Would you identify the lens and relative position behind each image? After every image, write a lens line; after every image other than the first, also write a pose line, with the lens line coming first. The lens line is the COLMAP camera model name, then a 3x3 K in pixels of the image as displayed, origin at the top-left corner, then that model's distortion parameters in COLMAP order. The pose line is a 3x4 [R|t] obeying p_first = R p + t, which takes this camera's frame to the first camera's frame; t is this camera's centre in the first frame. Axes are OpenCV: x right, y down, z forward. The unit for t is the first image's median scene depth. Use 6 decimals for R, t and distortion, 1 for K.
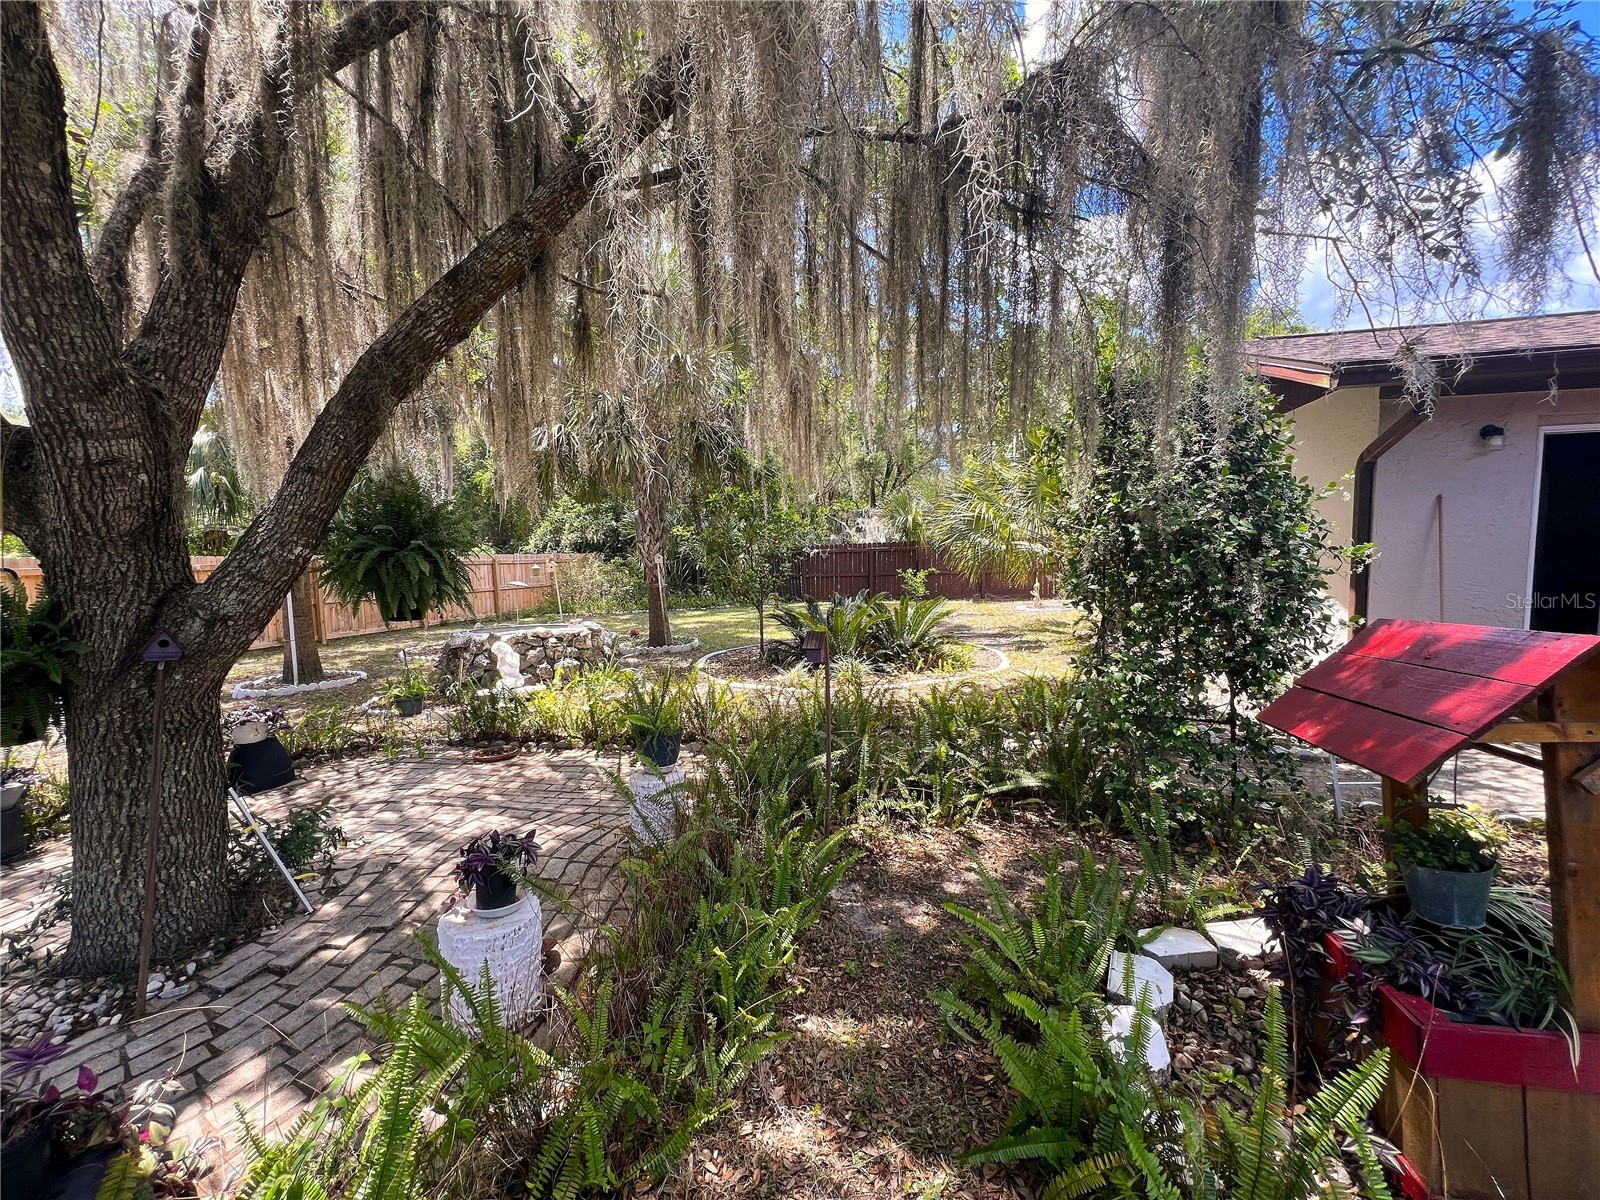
lens RADIAL K [[643.3, 0, 801.4], [0, 643.3, 607.4], [0, 0, 1]] dist [-0.000991, -0.000017]
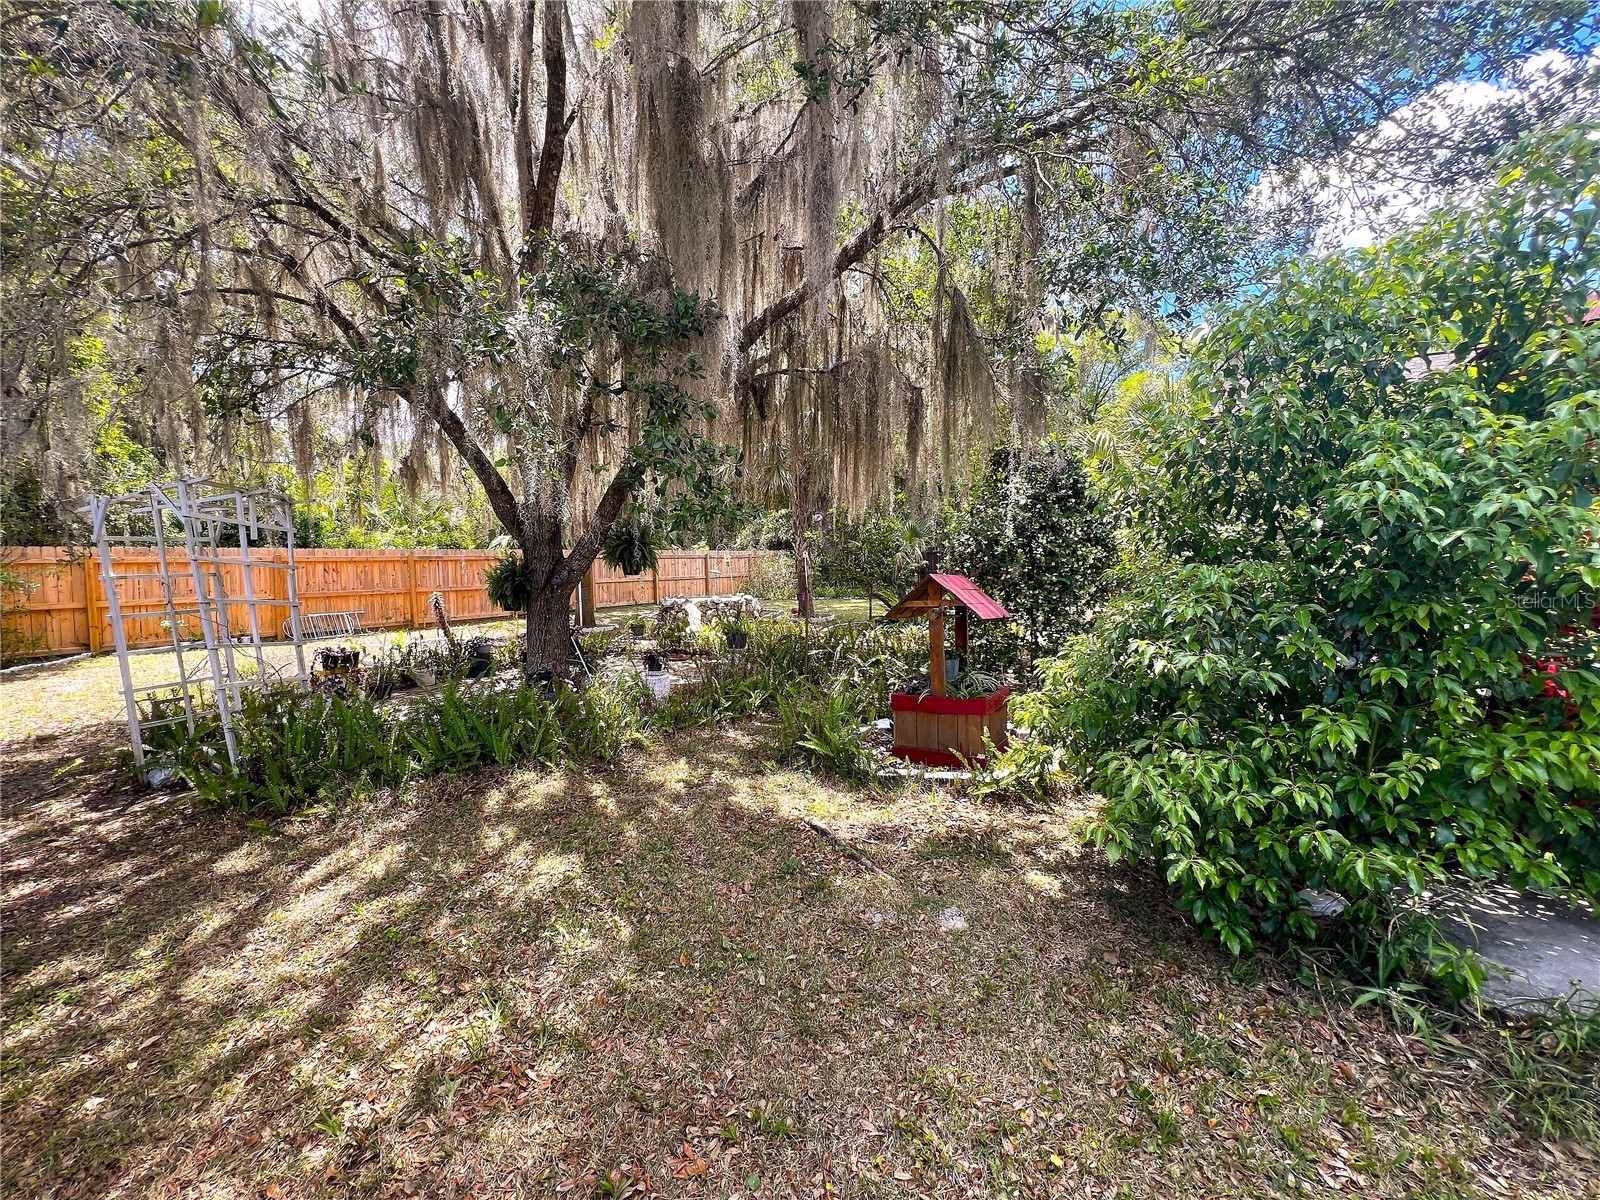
lens RADIAL K [[643.3, 0, 799.8], [0, 643.3, 591.4], [0, 0, 1]] dist [-0.000991, -0.000017]
pose [[0.946807, 0.023731, -0.320925, 0.302002], [-0.030247, 0.999425, -0.015335, 0.037742], [0.320376, 0.024227, 0.946981, -0.433736]]
